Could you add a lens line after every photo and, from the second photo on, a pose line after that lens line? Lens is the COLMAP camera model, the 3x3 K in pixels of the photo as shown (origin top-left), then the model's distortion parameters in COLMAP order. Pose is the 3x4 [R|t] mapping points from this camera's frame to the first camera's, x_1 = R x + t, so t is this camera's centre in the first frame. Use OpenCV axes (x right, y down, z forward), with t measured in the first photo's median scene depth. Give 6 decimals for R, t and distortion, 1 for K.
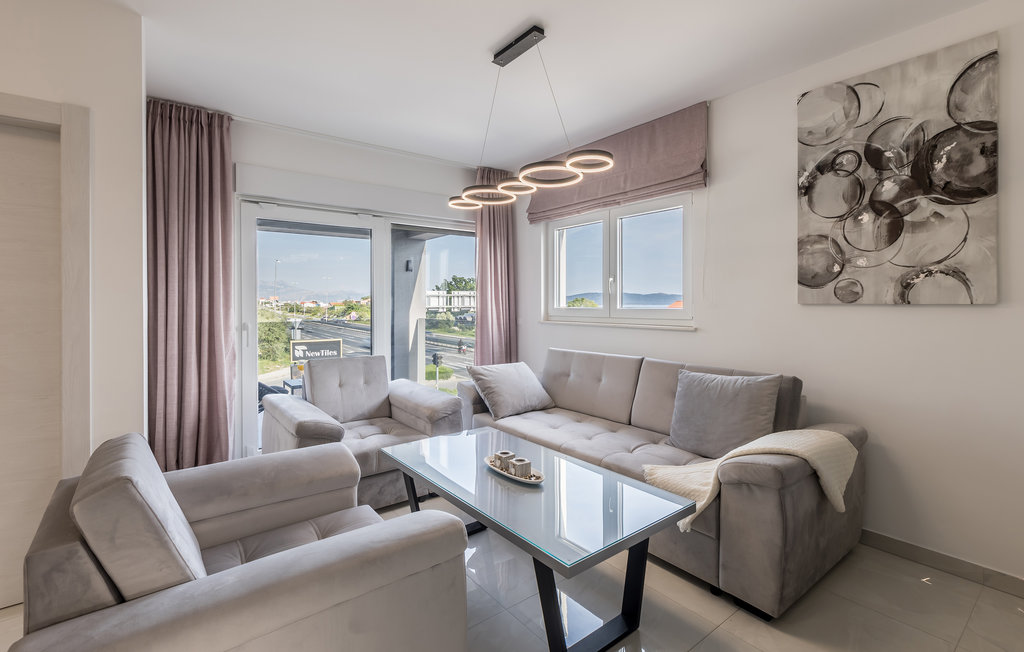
lens RADIAL K [[463.1, 0, 512.4], [0, 463.1, 302.5], [0, 0, 1]] dist [0.000395, -0.000015]
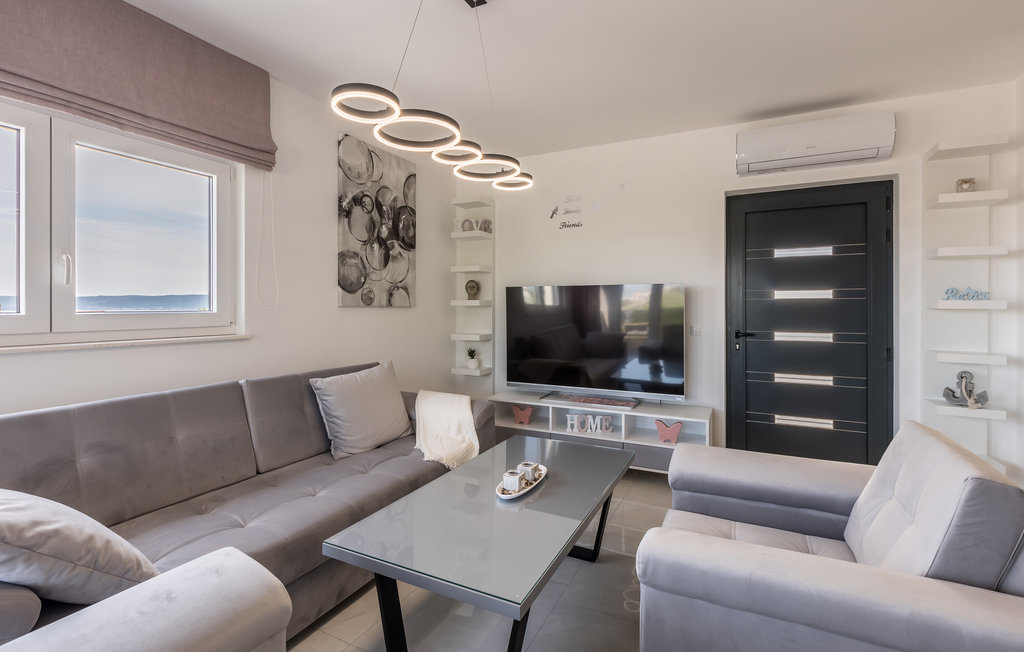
lens RADIAL K [[463.1, 0, 512.4], [0, 463.1, 302.5], [0, 0, 1]] dist [0.000395, -0.000015]
pose [[-0.430950, 0.009866, 0.902322, -0.723696], [-0.001356, 0.999932, -0.011581, 0.008053], [-0.902375, -0.006215, -0.430907, 1.234744]]
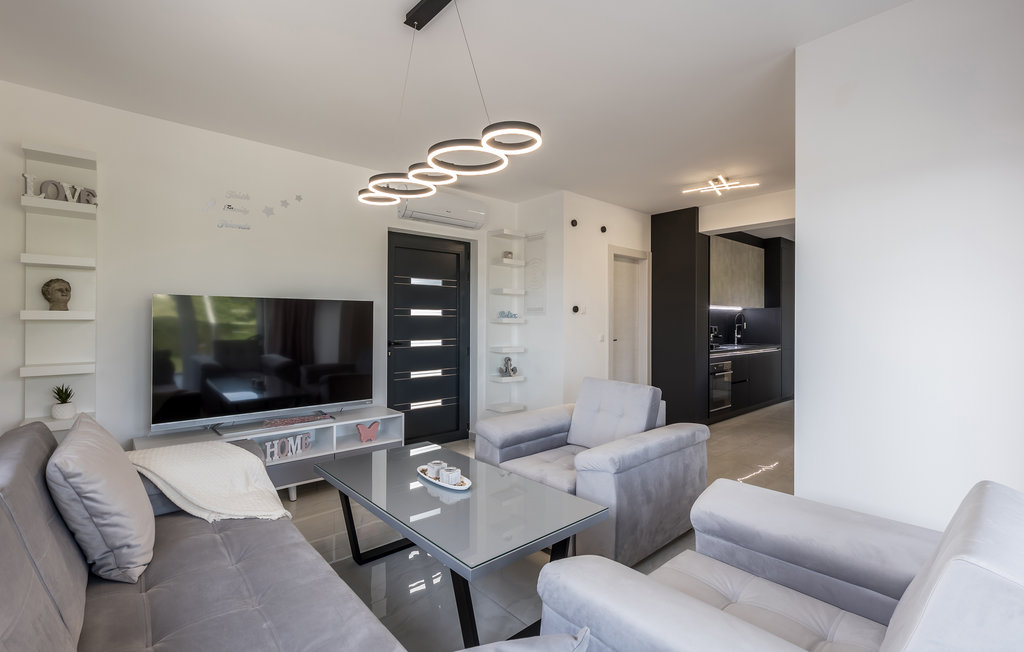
lens RADIAL K [[457.9, 0, 512.0], [0, 457.9, 326.0], [0, 0, 1]] dist [-0.000104, -0.000067]
pose [[-0.997989, 0.000296, -0.063380, -0.048283], [-0.000263, 0.999961, 0.008814, 0.004643], [0.063380, 0.008813, -0.997951, 1.798981]]
